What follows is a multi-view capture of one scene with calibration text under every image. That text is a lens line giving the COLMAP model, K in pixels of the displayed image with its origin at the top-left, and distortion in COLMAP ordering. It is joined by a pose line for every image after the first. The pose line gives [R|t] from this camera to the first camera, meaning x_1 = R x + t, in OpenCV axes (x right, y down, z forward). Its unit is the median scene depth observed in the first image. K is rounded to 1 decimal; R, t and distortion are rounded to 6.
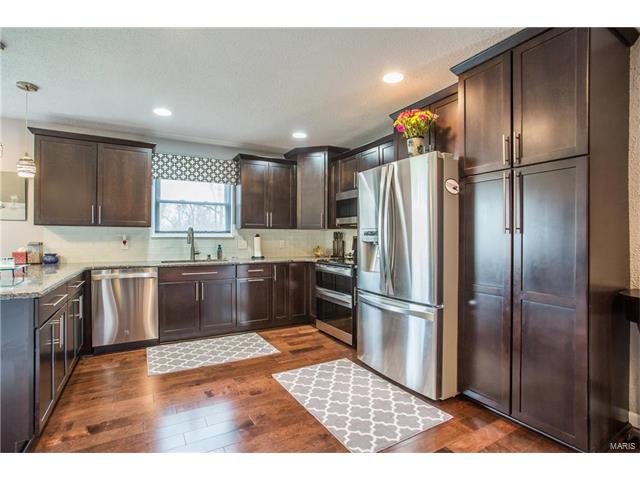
lens RADIAL K [[317.2, 0, 316.6], [0, 317.2, 238.8], [0, 0, 1]] dist [-0.082174, 0.038506]
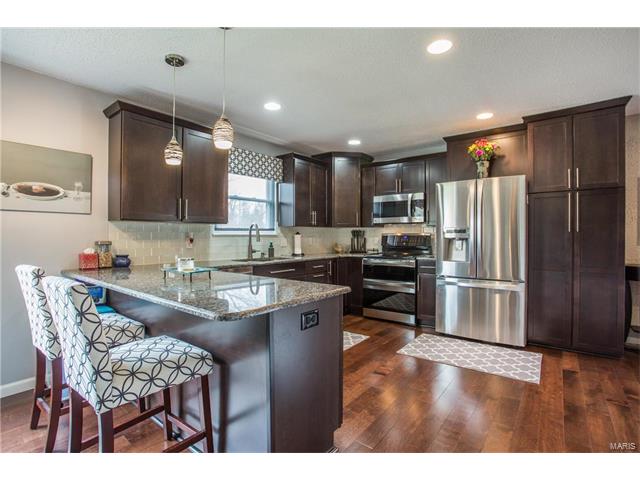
lens RADIAL K [[317.2, 0, 316.6], [0, 317.2, 238.8], [0, 0, 1]] dist [-0.082174, 0.038506]
pose [[0.923292, -0.006935, 0.384036, -0.604791], [0.004609, 0.999965, 0.006977, 0.001119], [-0.384071, -0.004672, 0.923292, 0.027459]]
